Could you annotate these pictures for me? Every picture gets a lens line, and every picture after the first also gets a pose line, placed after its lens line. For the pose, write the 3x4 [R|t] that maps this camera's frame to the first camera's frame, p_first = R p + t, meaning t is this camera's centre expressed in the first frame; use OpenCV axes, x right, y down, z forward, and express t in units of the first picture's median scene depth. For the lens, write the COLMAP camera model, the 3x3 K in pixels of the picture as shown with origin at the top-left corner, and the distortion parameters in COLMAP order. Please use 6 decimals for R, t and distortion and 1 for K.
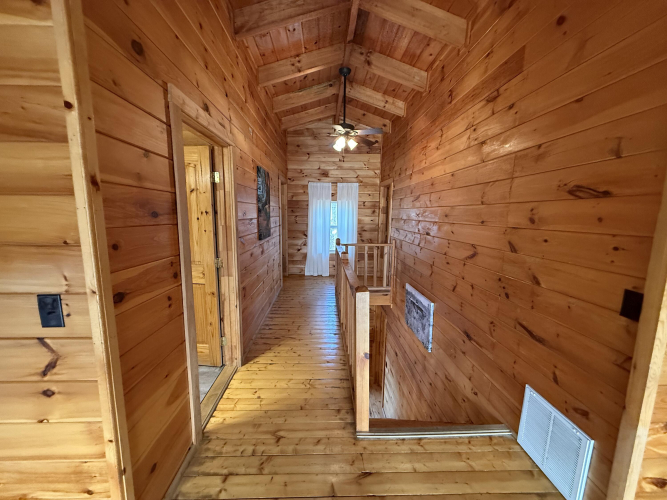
lens RADIAL K [[264.9, 0, 333.5], [0, 264.9, 250.0], [0, 0, 1]] dist [0.000234, 0.000389]
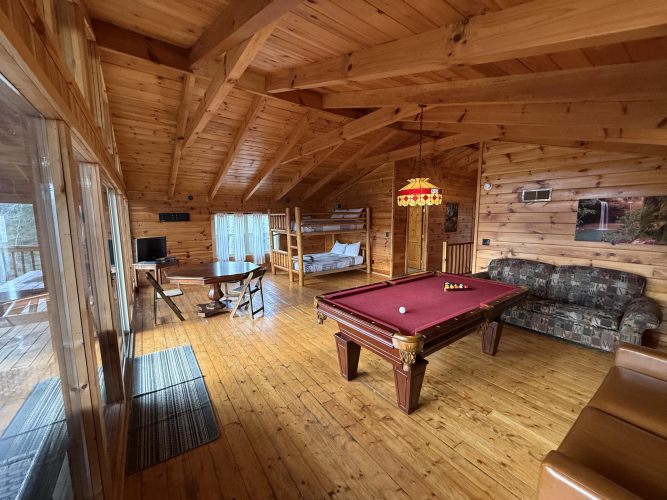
lens RADIAL K [[264.9, 0, 333.5], [0, 264.9, 250.0], [0, 0, 1]] dist [0.000234, 0.000389]
pose [[0.547401, 0.081632, -0.832880, 3.848051], [-0.107262, 0.993866, 0.026914, 0.553167], [0.829968, 0.074604, 0.552799, -3.851213]]
